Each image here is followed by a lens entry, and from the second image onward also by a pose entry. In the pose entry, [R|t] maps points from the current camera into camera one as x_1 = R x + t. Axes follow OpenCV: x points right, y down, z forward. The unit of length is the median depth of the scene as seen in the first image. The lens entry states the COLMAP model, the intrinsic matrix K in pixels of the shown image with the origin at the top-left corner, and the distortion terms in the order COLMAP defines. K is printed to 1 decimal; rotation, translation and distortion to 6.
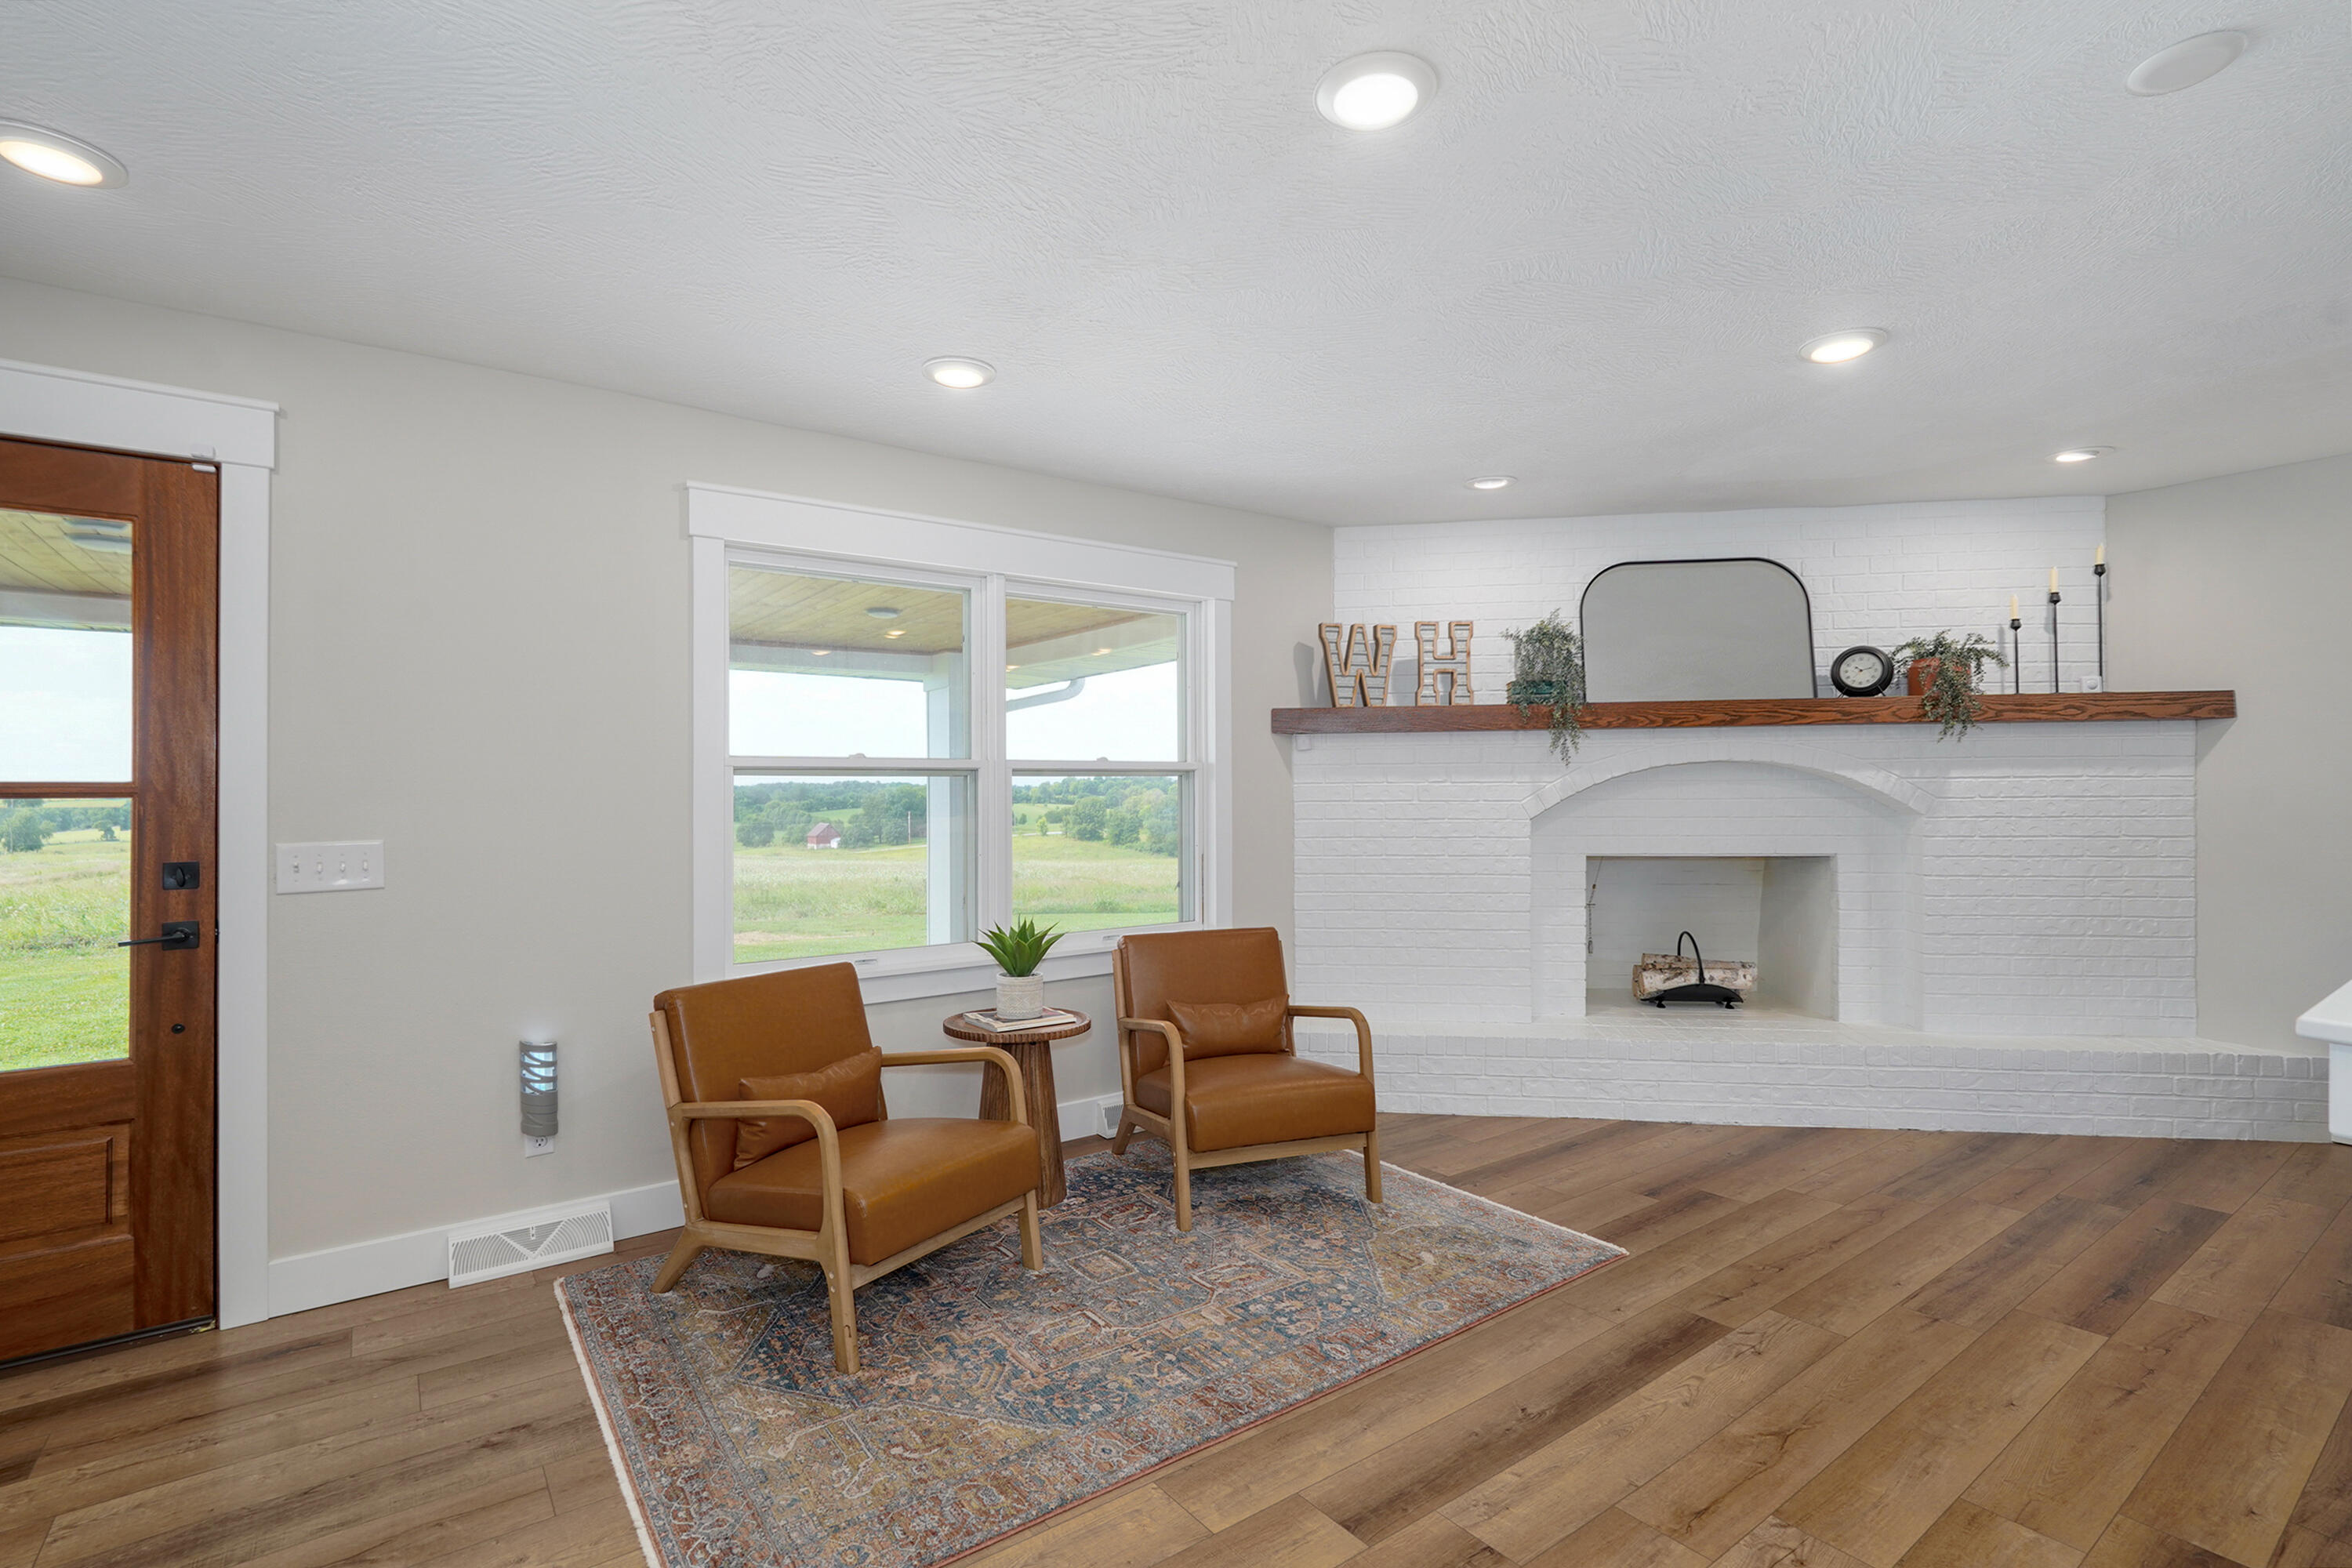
lens RADIAL K [[1148.1, 0, 1176.0], [0, 1148.1, 784.0], [0, 0, 1]] dist [-0.013488, 0.000088]
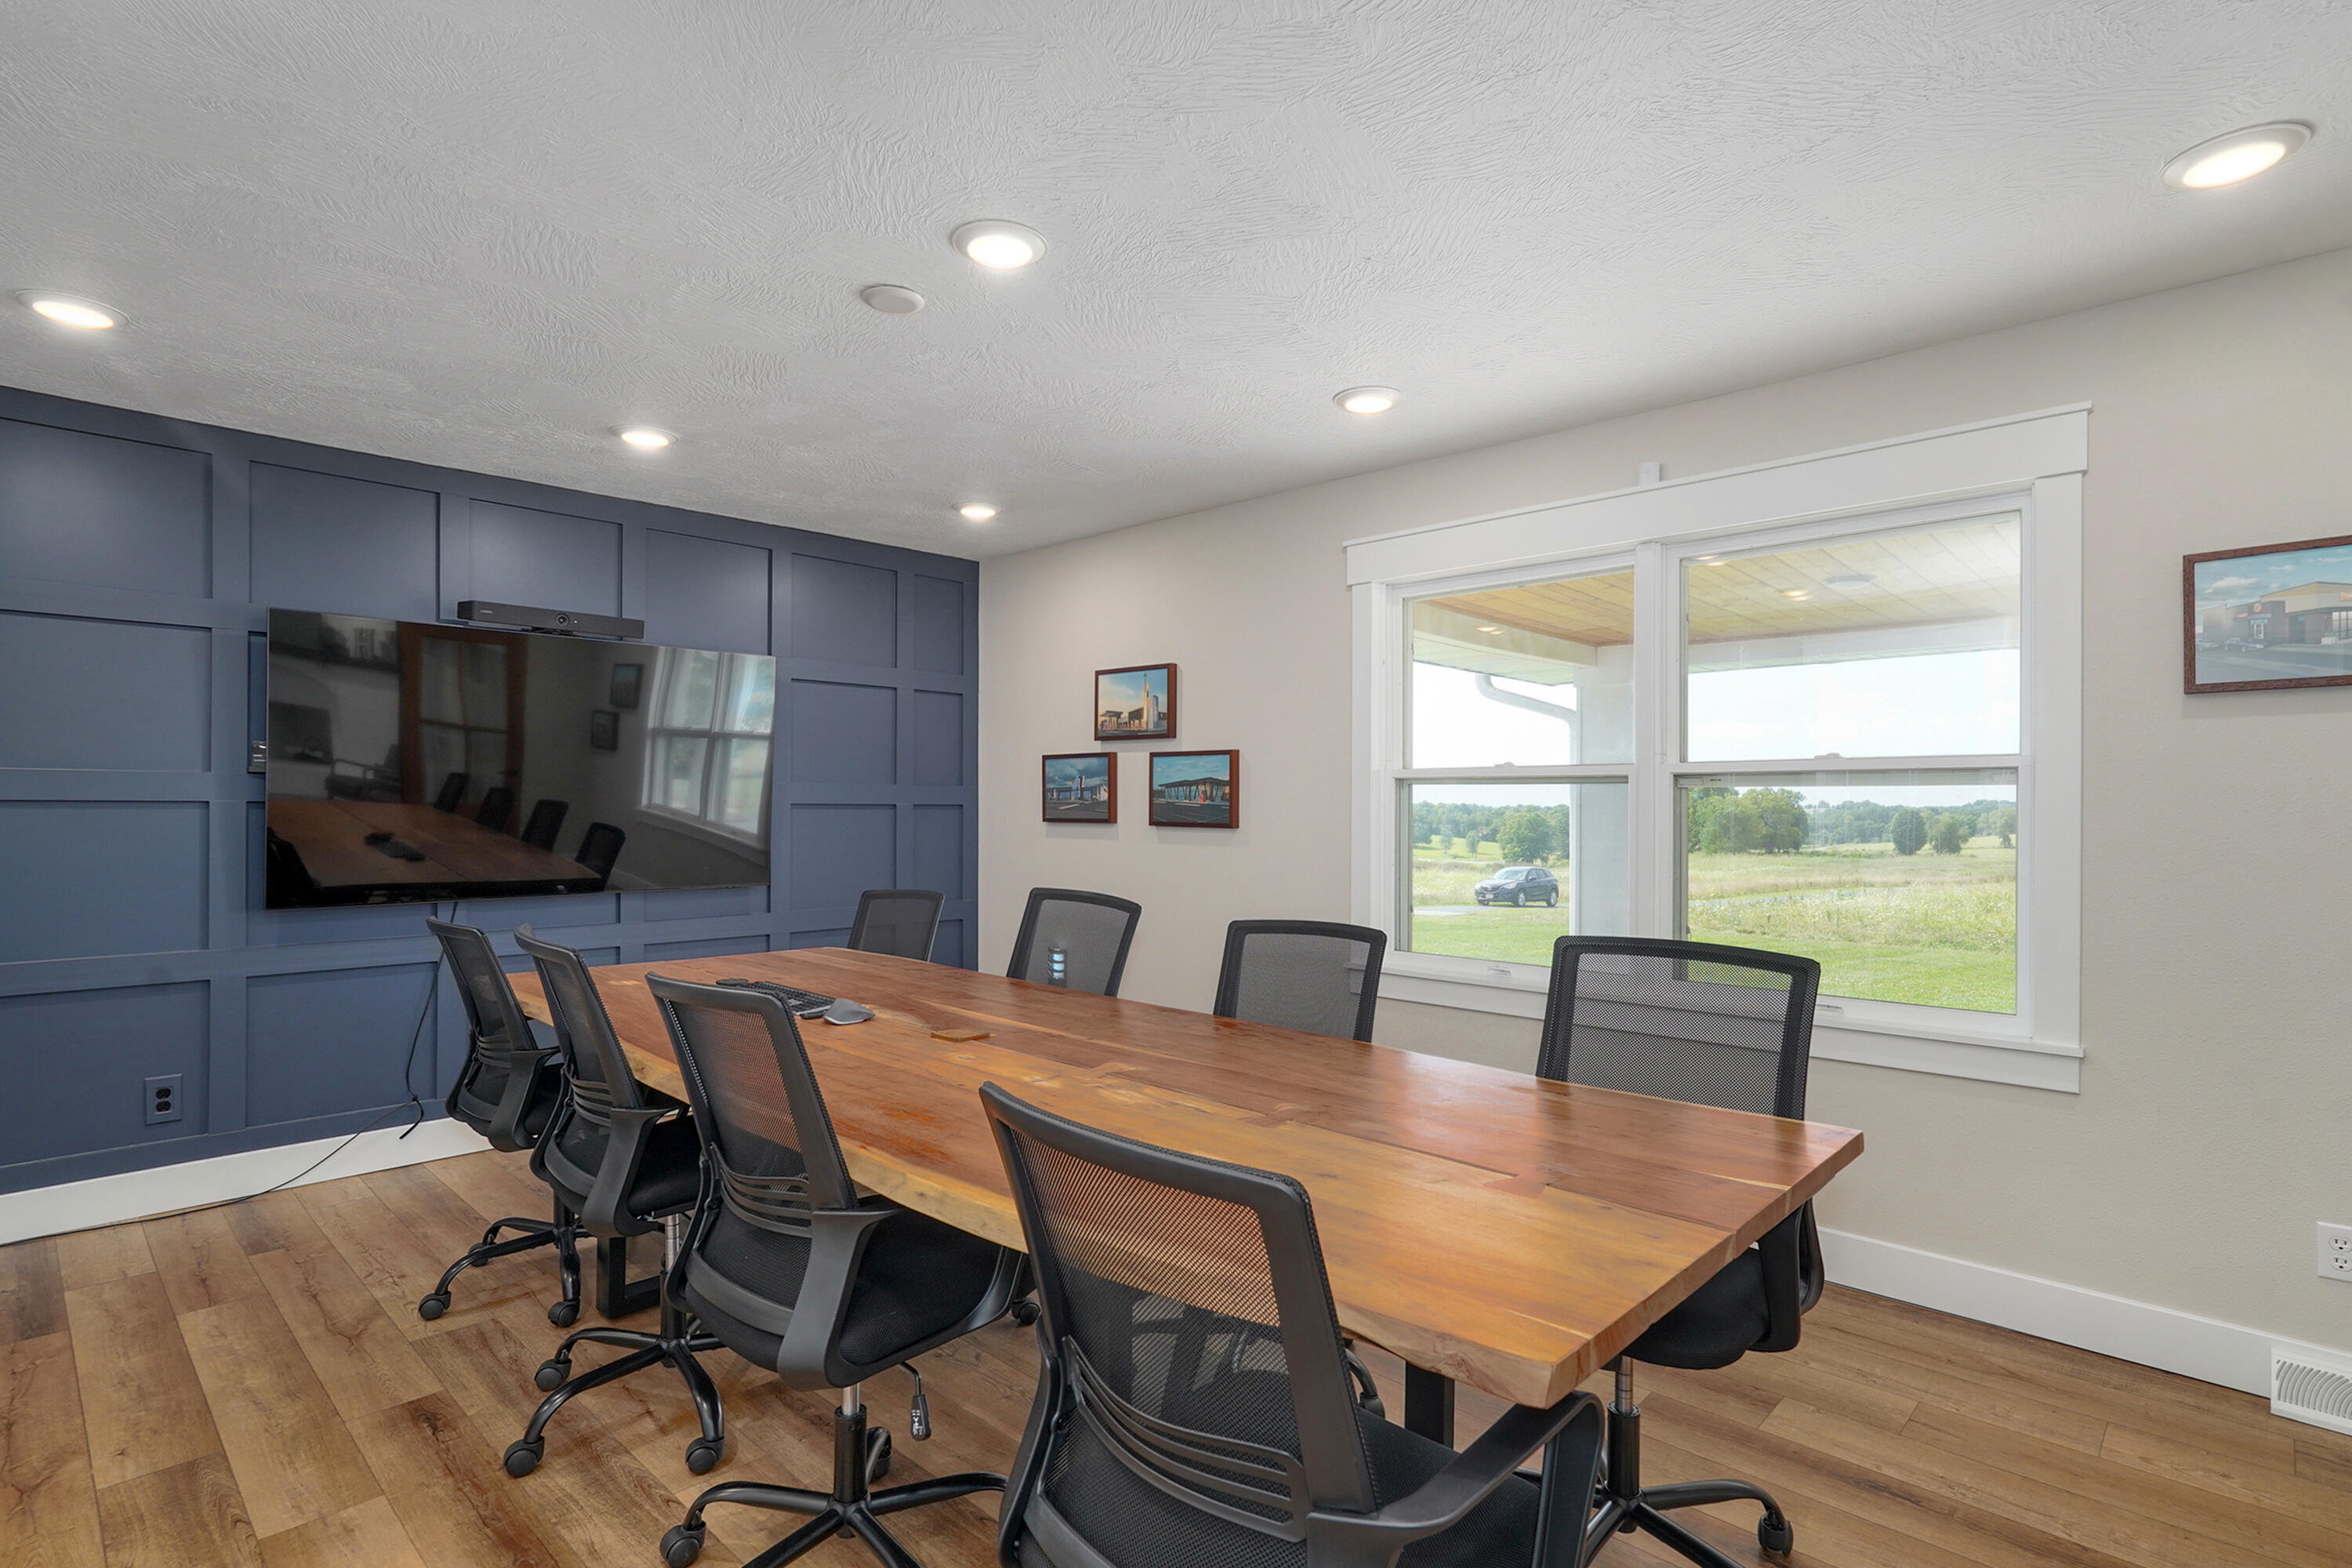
lens RADIAL K [[1172.8, 0, 1176.0], [0, 1172.8, 784.0], [0, 0, 1]] dist [0.042108, -0.000108]
pose [[0.137782, -0.010485, -0.990407, 0.713358], [0.001484, 0.999945, -0.010380, 0.002775], [0.990461, -0.000039, 0.137790, 0.566756]]
